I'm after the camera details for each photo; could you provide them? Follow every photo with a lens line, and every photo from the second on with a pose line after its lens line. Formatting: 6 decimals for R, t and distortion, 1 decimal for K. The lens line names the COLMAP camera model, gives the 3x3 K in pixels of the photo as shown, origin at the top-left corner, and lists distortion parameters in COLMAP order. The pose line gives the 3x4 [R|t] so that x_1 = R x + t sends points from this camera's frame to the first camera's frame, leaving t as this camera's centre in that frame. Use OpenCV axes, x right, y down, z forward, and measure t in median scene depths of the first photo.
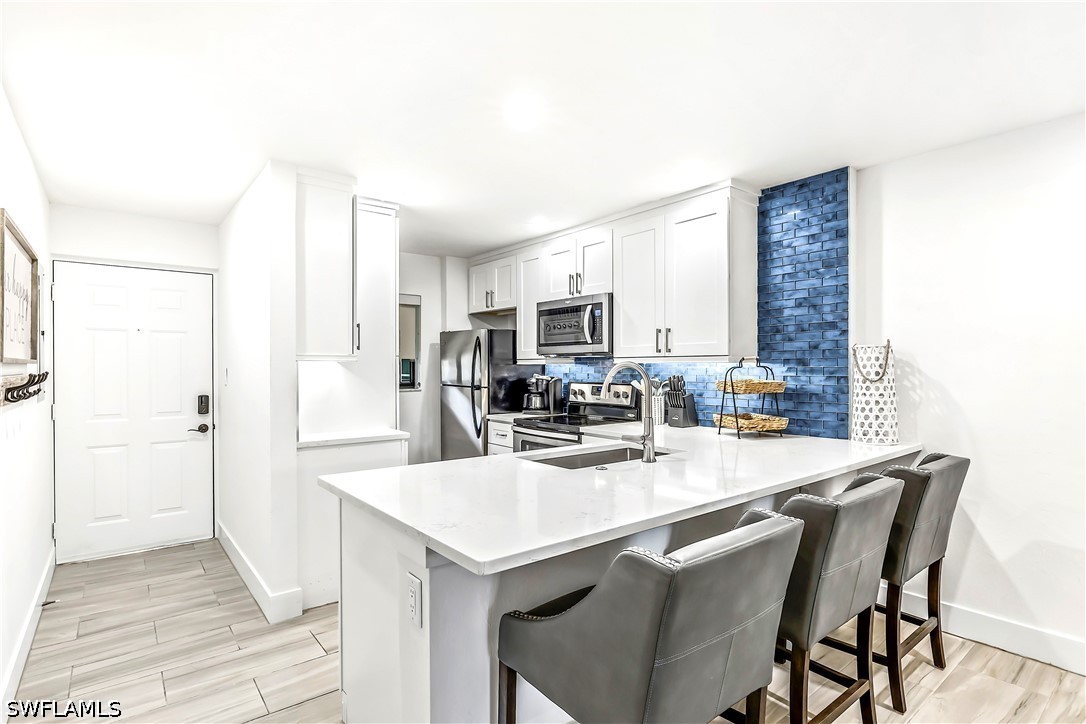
lens RADIAL K [[547.6, 0, 541.8], [0, 547.6, 364.2], [0, 0, 1]] dist [-0.001012, 0.000062]
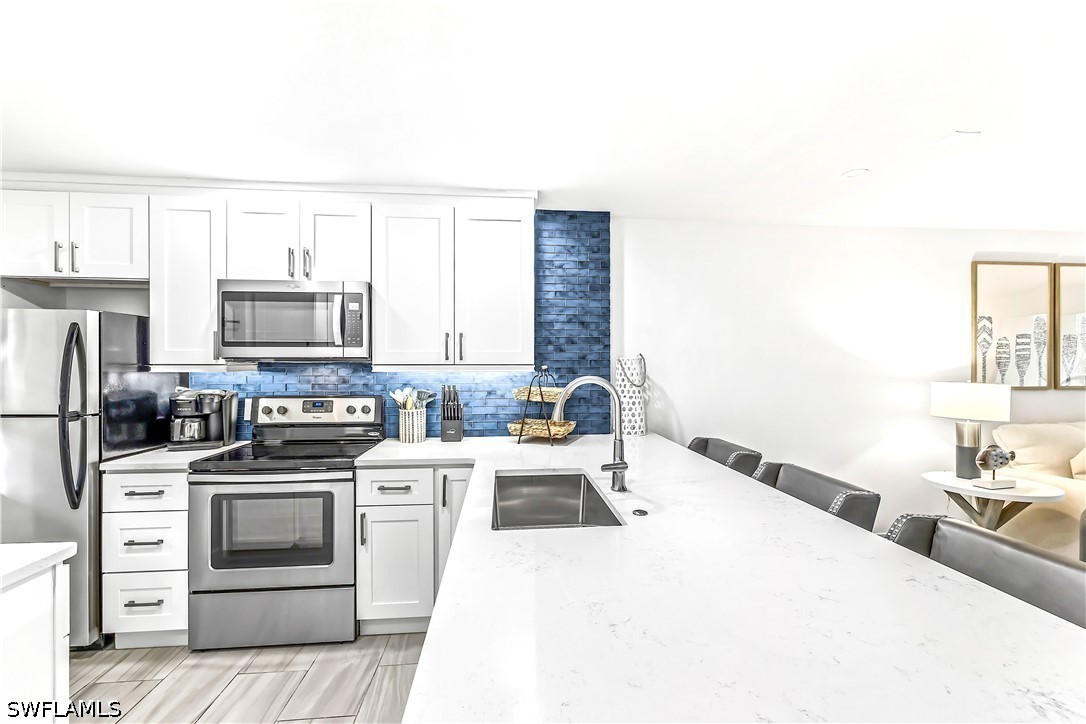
lens RADIAL K [[458.2, 0, 543.9], [0, 458.2, 366.2], [0, 0, 1]] dist [0.004447, 0.000488]
pose [[0.544988, 0.001058, 0.838443, -0.346879], [-0.004829, 0.999987, 0.001877, -0.014152], [-0.838430, -0.005072, 0.544985, 0.505575]]
